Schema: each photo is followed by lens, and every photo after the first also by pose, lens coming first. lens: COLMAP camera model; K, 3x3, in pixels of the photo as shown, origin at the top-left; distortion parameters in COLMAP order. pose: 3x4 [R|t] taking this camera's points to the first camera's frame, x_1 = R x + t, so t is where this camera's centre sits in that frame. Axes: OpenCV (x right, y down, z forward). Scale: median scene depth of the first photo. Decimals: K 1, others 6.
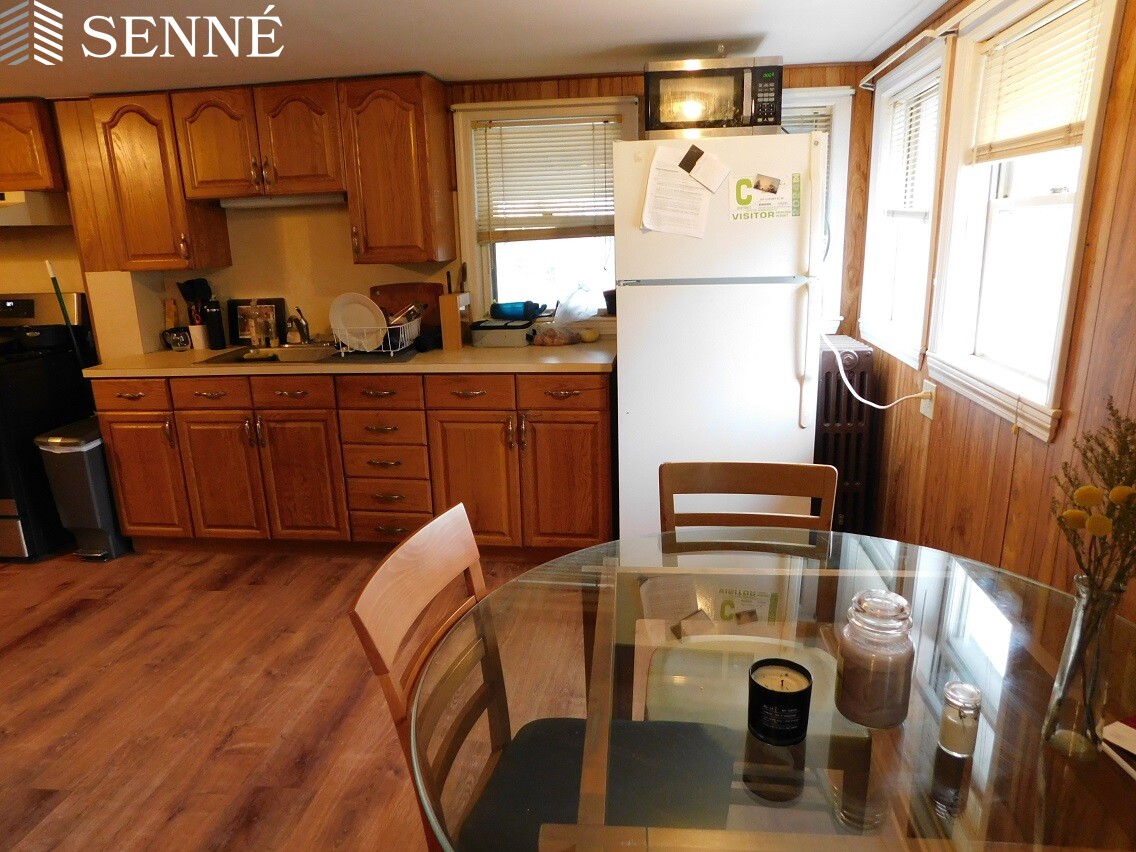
lens RADIAL K [[721.0, 0, 568.0], [0, 721.0, 426.0], [0, 0, 1]] dist [-0.038433, 0.000695]
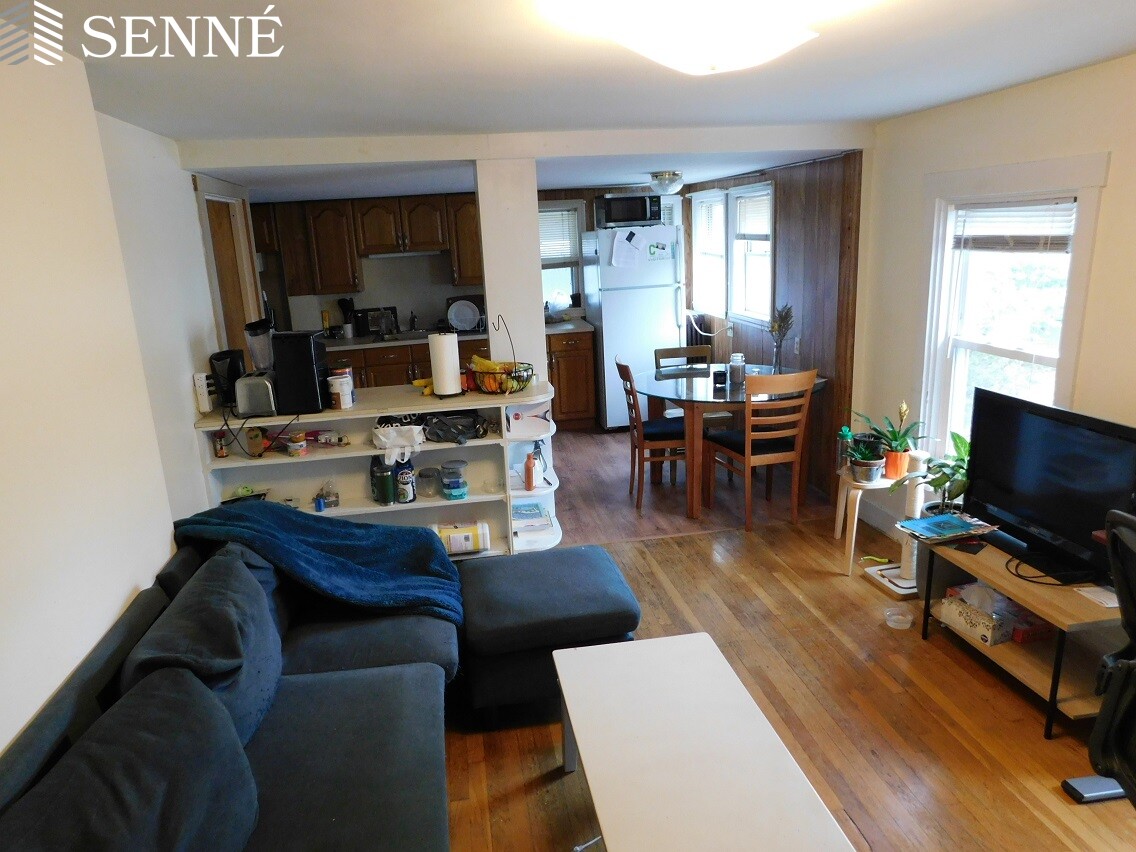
lens RADIAL K [[751.2, 0, 568.0], [0, 751.2, 426.0], [0, 0, 1]] dist [0.001852, 0.000279]
pose [[0.952698, -0.095857, 0.288405, -0.778160], [0.101692, 0.994802, -0.005280, 0.238307], [-0.286400, 0.034359, 0.957494, -1.266807]]
